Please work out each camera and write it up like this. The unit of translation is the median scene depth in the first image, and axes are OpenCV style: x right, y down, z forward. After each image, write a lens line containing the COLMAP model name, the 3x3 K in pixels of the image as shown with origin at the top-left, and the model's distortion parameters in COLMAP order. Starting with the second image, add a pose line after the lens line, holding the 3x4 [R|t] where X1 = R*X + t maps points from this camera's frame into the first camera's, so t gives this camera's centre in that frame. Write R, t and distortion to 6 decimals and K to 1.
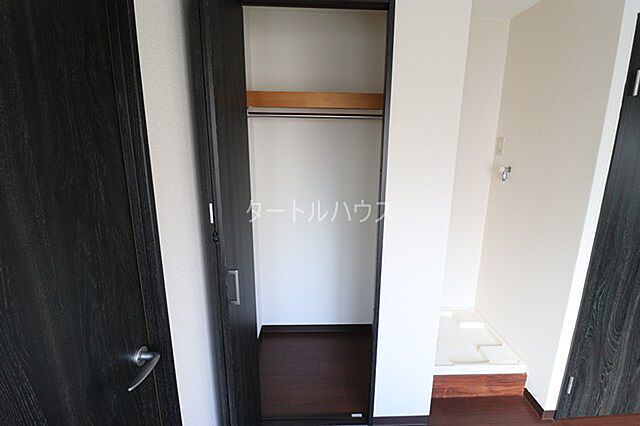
lens RADIAL K [[294.8, 0, 322.0], [0, 294.8, 211.8], [0, 0, 1]] dist [-0.030252, -0.002051]
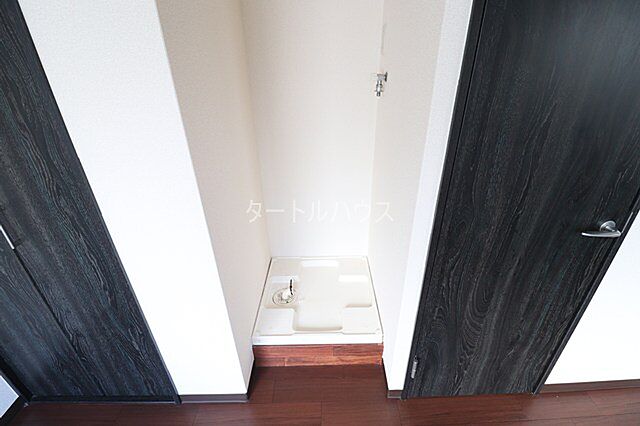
lens RADIAL K [[294.8, 0, 319.1], [0, 294.8, 212.4], [0, 0, 1]] dist [-0.030252, -0.002051]
pose [[0.999358, -0.021978, -0.028289, 0.624772], [0.028861, 0.961763, 0.272358, -0.041008], [0.021221, -0.272999, 0.961780, 0.320963]]
